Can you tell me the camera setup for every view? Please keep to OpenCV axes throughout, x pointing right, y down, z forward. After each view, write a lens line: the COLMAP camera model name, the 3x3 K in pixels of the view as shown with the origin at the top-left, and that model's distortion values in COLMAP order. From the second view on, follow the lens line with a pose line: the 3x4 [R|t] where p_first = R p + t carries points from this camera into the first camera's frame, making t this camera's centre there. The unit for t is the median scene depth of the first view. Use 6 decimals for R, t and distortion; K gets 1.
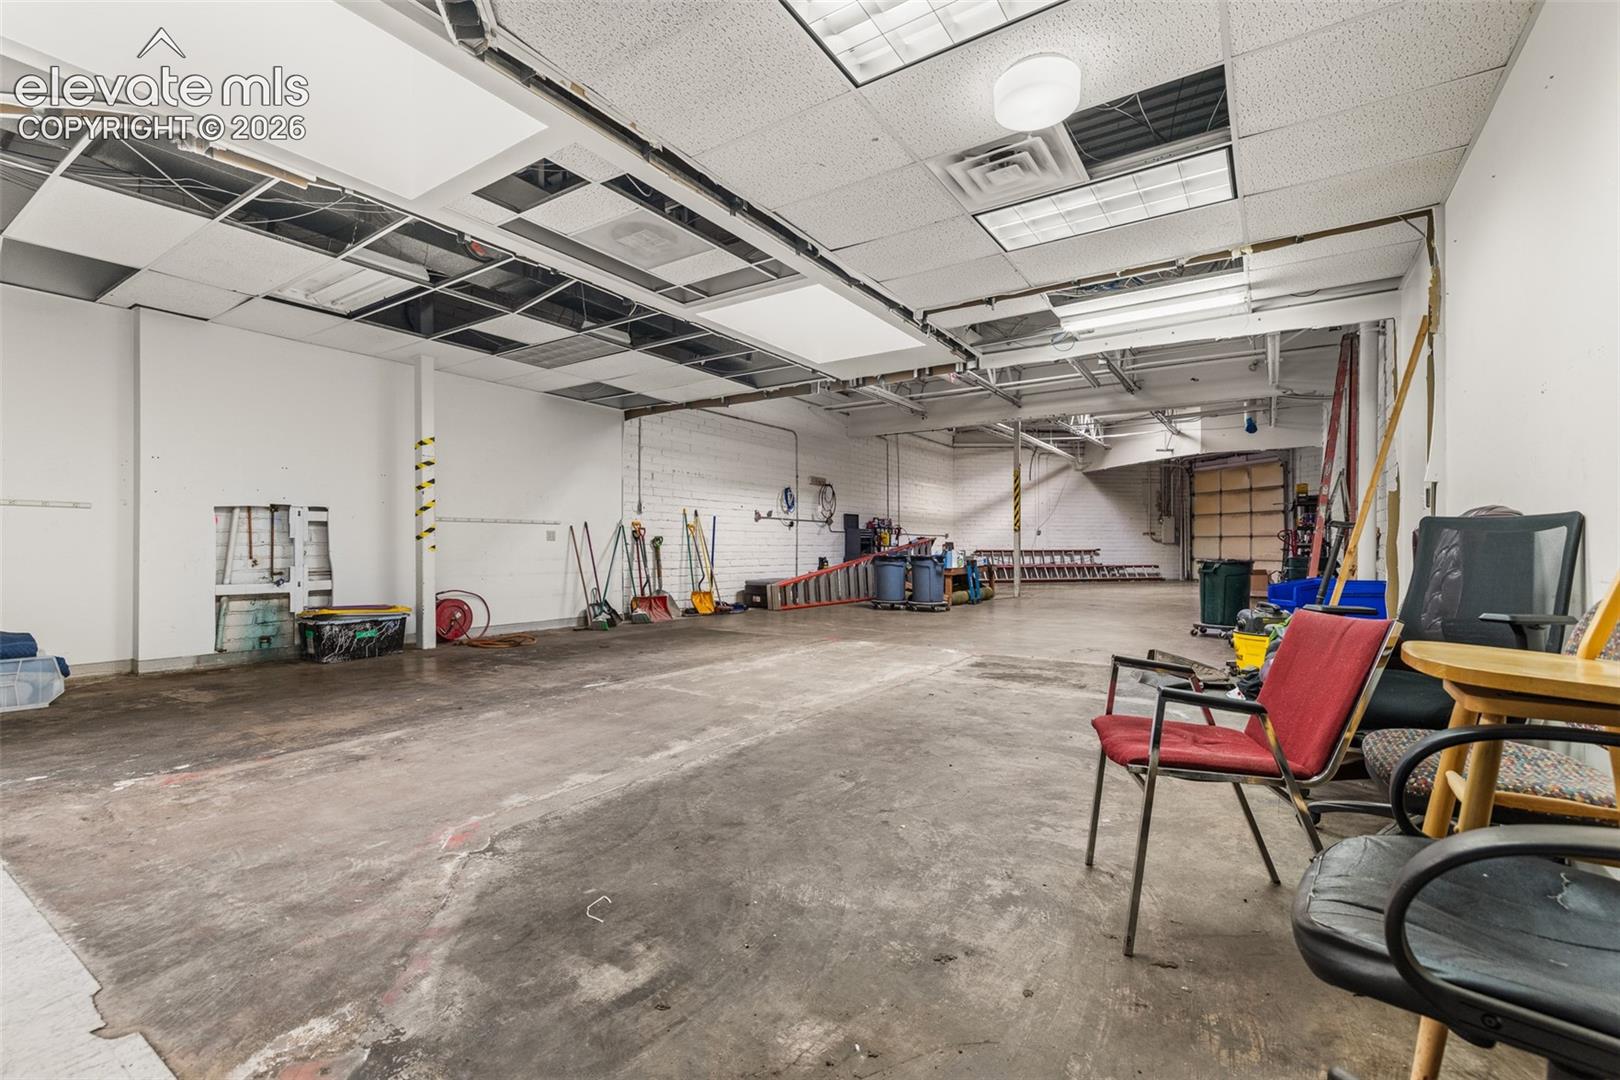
lens RADIAL K [[710.5, 0, 806.9], [0, 710.5, 545.9], [0, 0, 1]] dist [0.000266, 0.000640]
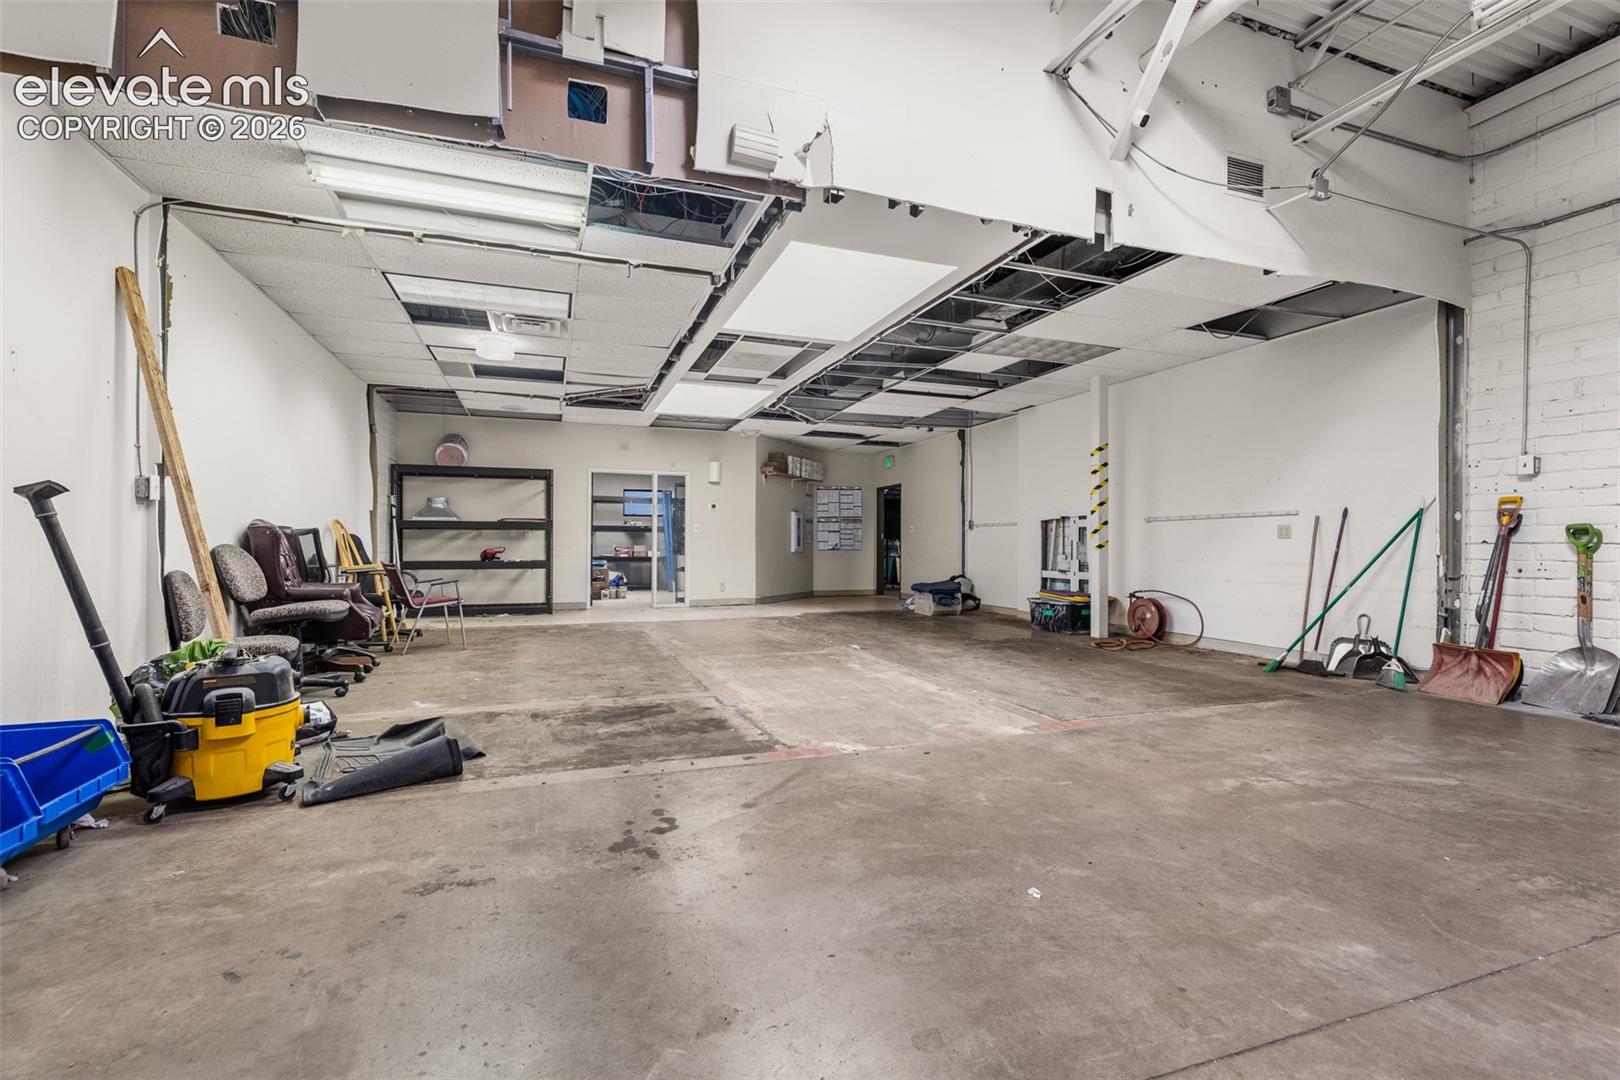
lens RADIAL K [[710.5, 0, 806.9], [0, 710.5, 545.9], [0, 0, 1]] dist [0.000266, 0.000640]
pose [[-0.591126, -0.004647, -0.806566, 0.702615], [-0.004760, 0.999986, -0.002273, 0.005693], [0.806565, 0.002495, -0.591140, 1.415300]]
